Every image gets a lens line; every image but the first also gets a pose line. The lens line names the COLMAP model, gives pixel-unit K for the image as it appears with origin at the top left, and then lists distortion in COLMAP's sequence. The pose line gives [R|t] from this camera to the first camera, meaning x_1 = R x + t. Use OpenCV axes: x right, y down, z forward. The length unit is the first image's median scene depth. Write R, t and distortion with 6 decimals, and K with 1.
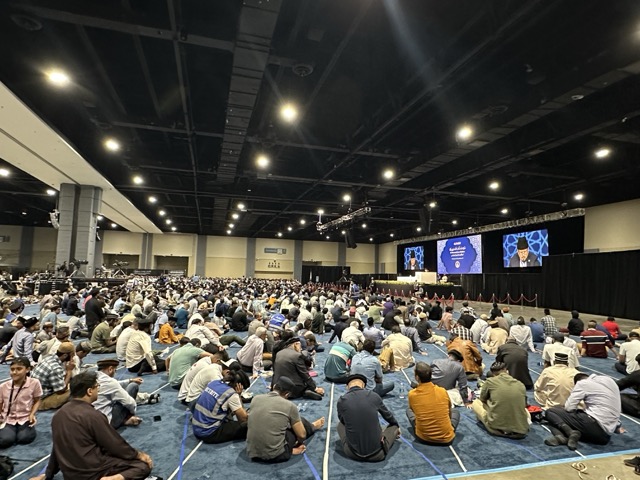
lens RADIAL K [[392.3, 0, 320.0], [0, 392.3, 240.0], [0, 0, 1]] dist [0.001511, -0.000850]
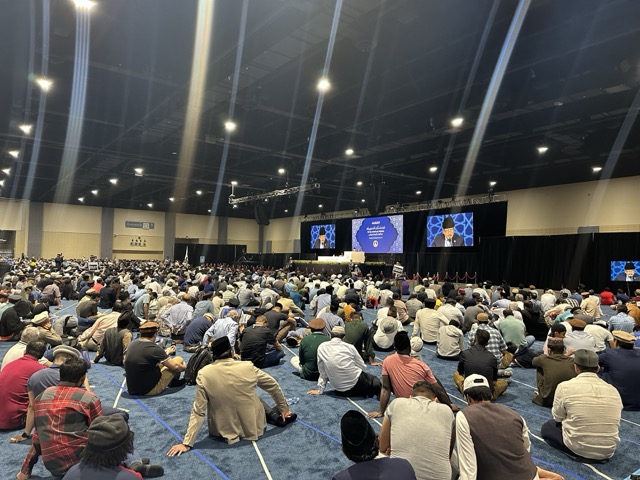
lens RADIAL K [[447.3, 0, 320.0], [0, 447.3, 240.0], [0, 0, 1]] dist [0.045317, -0.004512]
pose [[0.926724, 0.006461, 0.375687, -0.201624], [-0.028939, 0.998110, 0.054219, -0.004620], [-0.374627, -0.061118, 0.925159, -0.002827]]
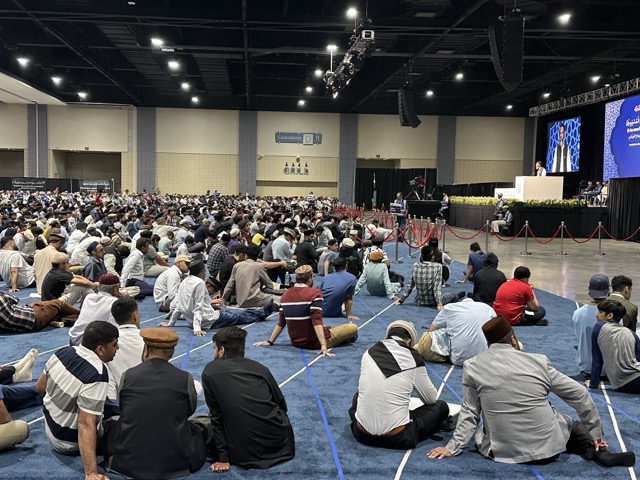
lens RADIAL K [[822.8, 0, 320.0], [0, 822.8, 240.0], [0, 0, 1]] dist [0.127289, -0.026951]
pose [[0.980705, 0.005148, -0.195427, 0.180750], [0.023716, 0.989137, 0.145072, 0.009966], [0.194051, -0.146908, 0.969929, 0.035345]]
